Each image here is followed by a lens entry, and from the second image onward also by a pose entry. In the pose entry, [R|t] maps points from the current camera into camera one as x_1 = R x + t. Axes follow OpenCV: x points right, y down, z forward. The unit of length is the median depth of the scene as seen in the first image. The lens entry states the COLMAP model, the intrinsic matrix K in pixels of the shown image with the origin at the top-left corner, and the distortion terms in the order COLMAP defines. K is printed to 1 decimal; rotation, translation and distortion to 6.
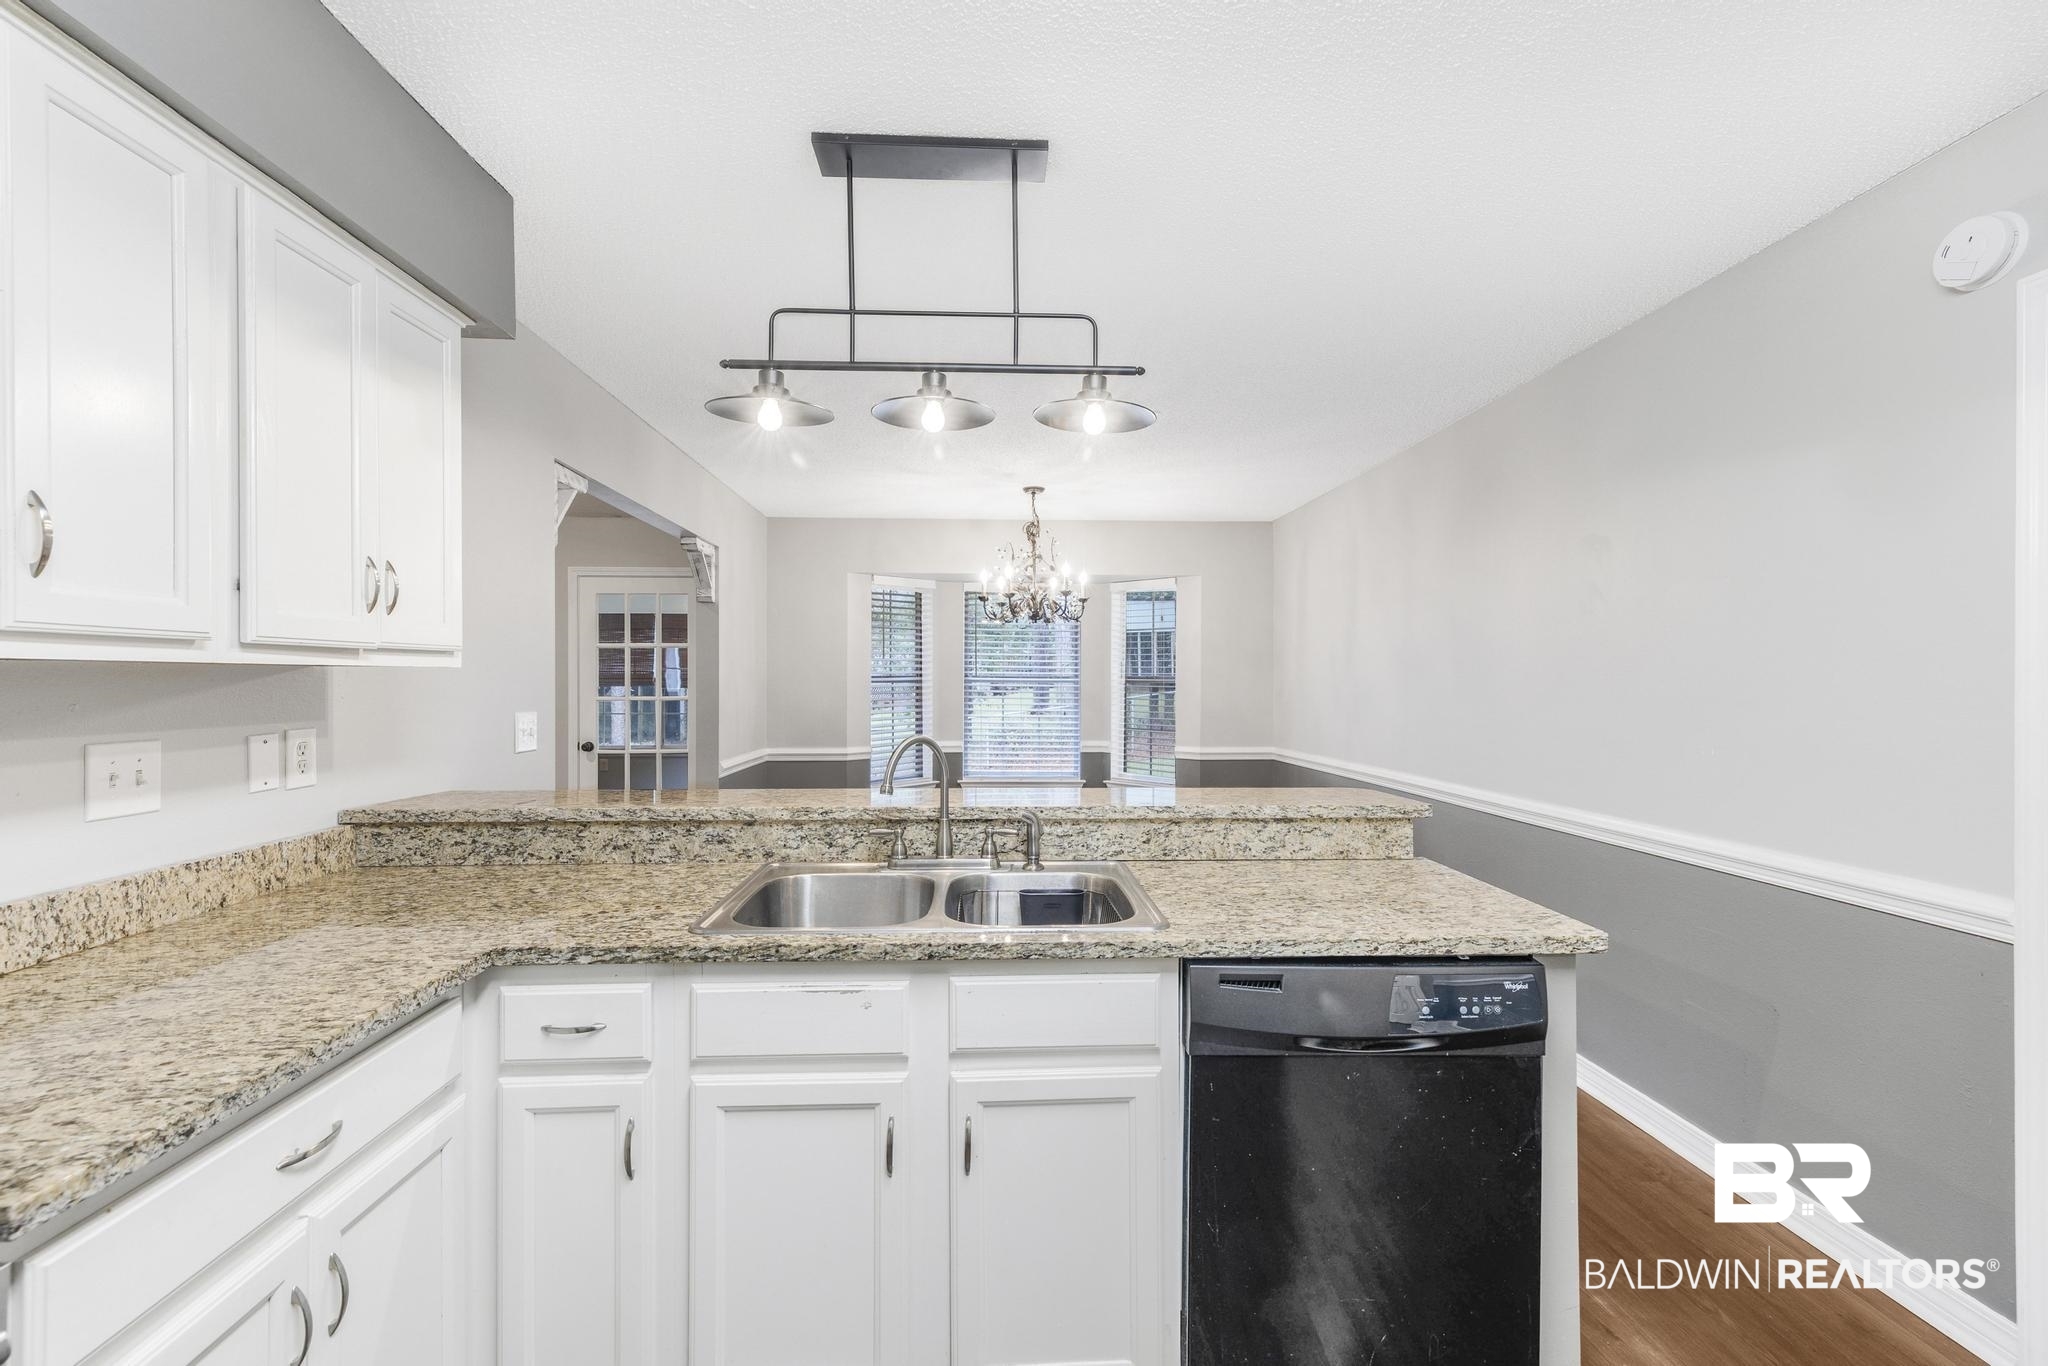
lens RADIAL K [[883.7, 0, 1029.7], [0, 883.7, 687.3], [0, 0, 1]] dist [0.008535, -0.000232]
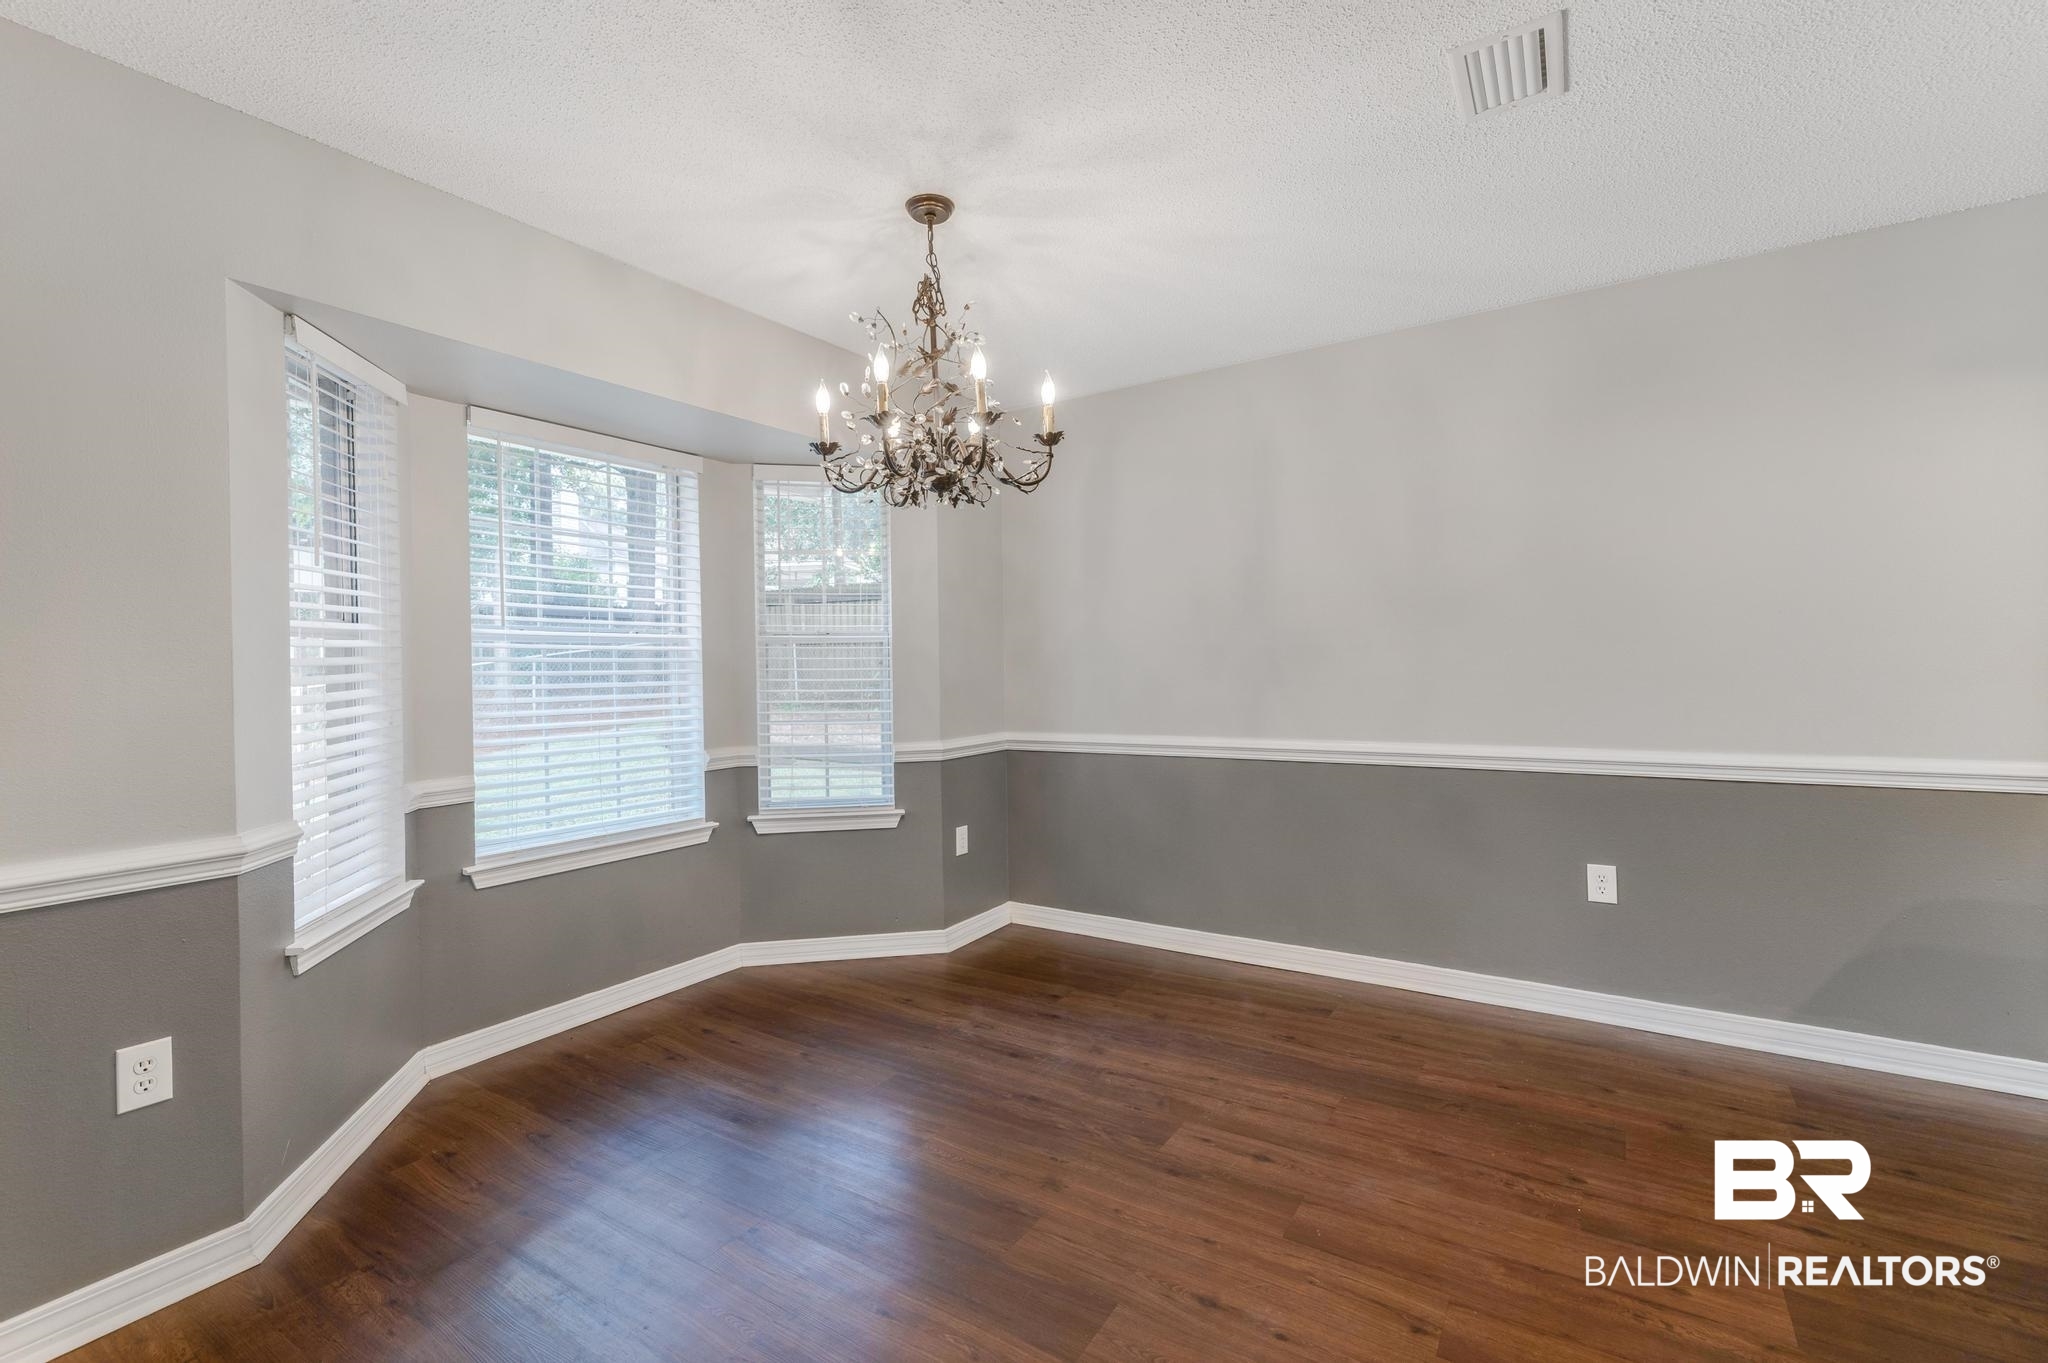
lens RADIAL K [[883.7, 0, 1021.6], [0, 883.7, 671.7], [0, 0, 1]] dist [0.008535, -0.000232]
pose [[0.597685, -0.019326, 0.801498, -0.866969], [0.020921, 0.999745, 0.008505, 0.040538], [-0.801458, 0.011685, 0.597937, 1.779953]]
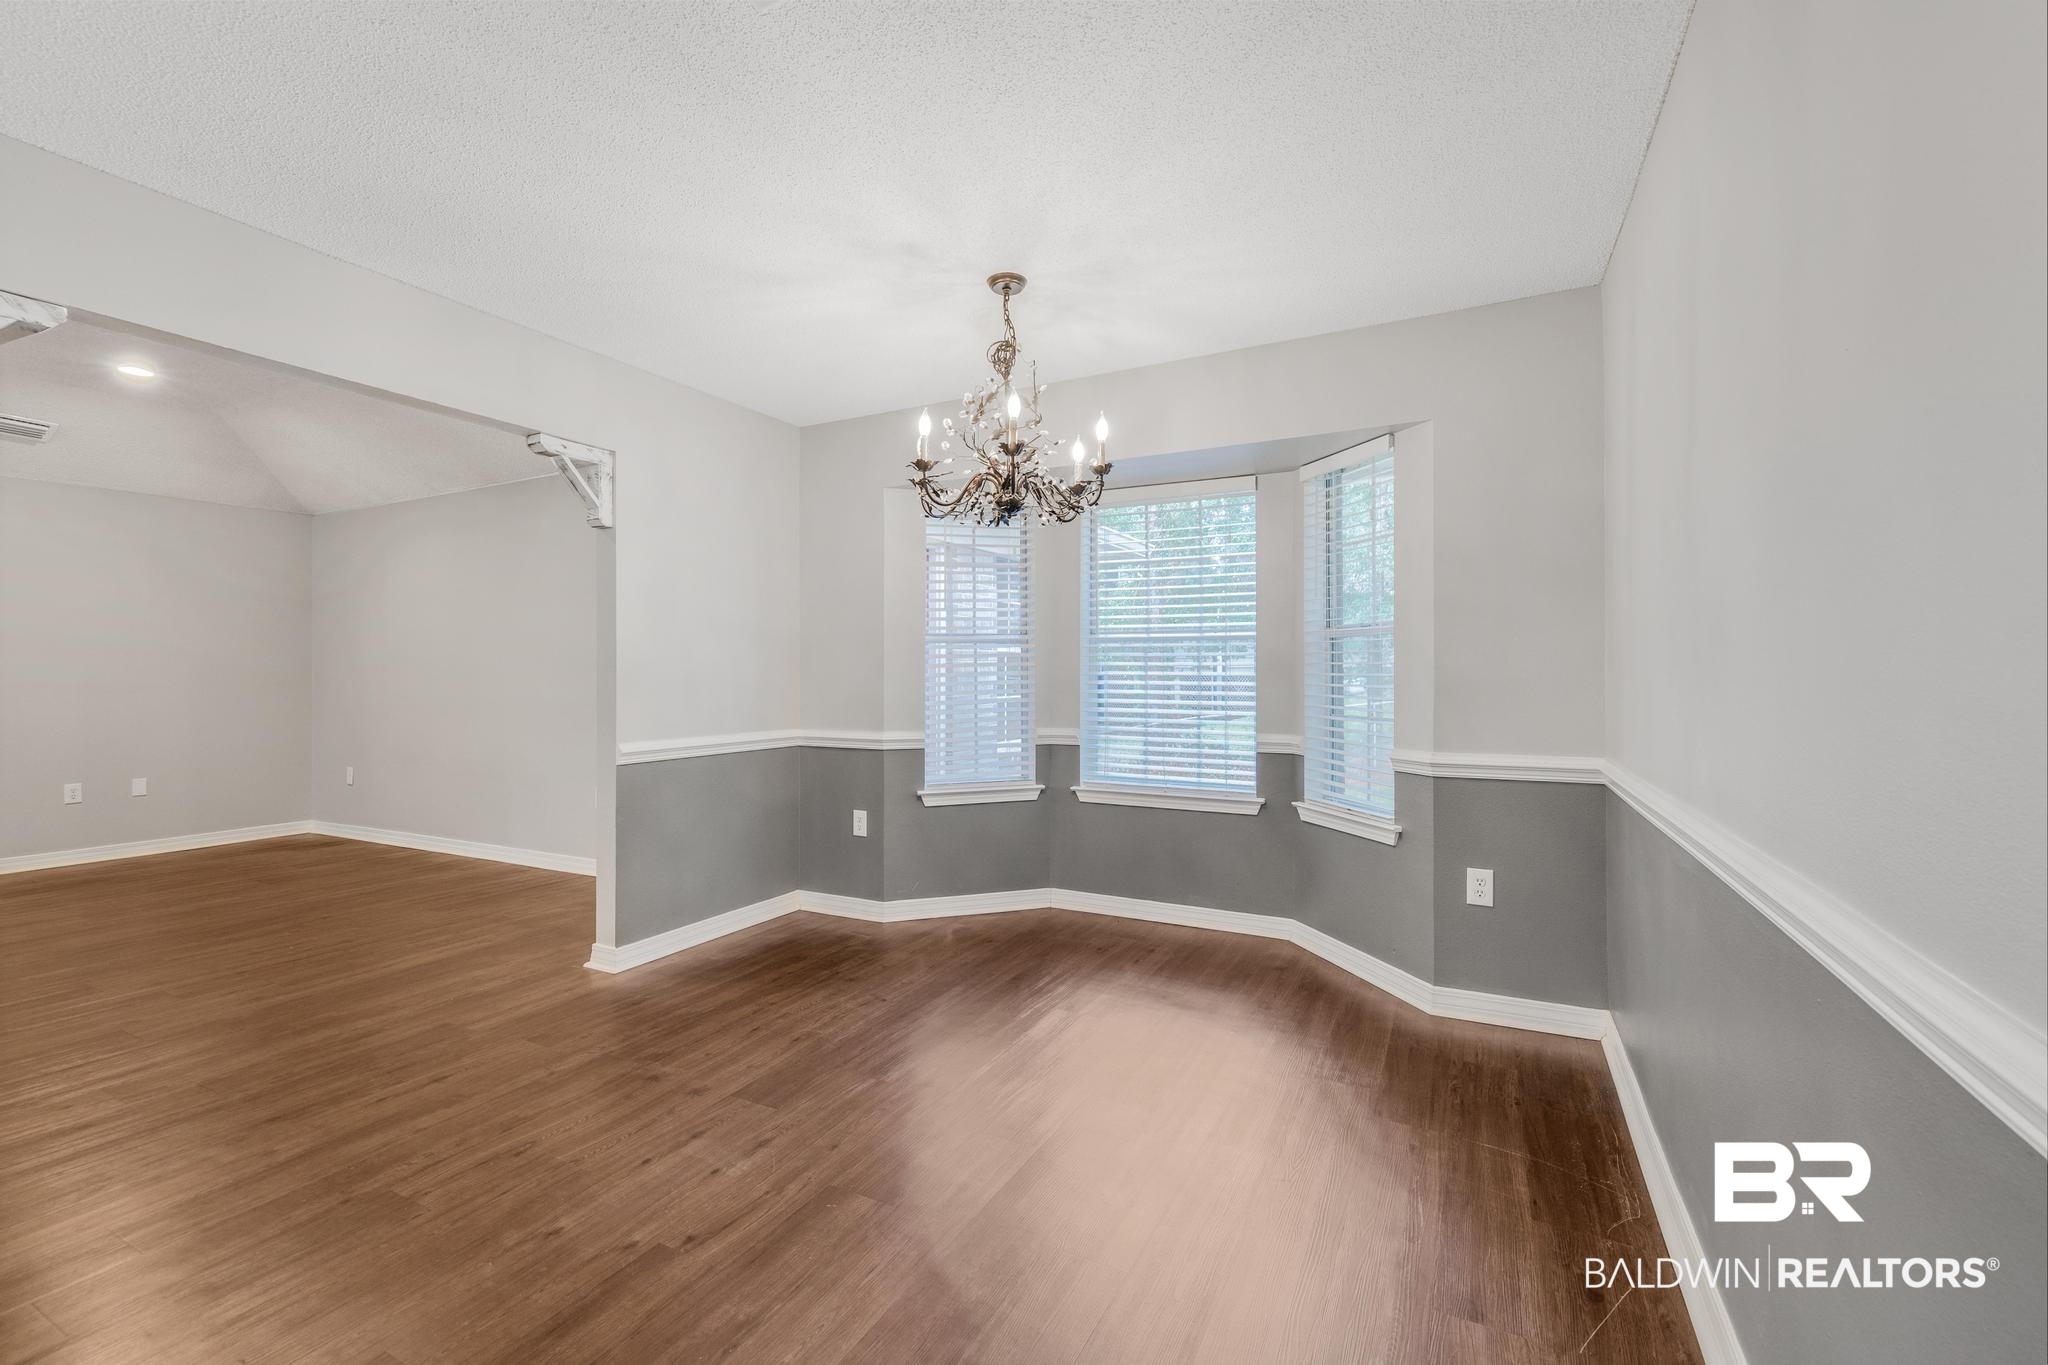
lens RADIAL K [[883.7, 0, 1037.3], [0, 883.7, 669.0], [0, 0, 1]] dist [0.008535, -0.000232]
pose [[0.858245, -0.006416, -0.513201, 0.800913], [0.000557, 0.999933, -0.011571, 0.075654], [0.513240, 0.009645, 0.858191, 1.364377]]
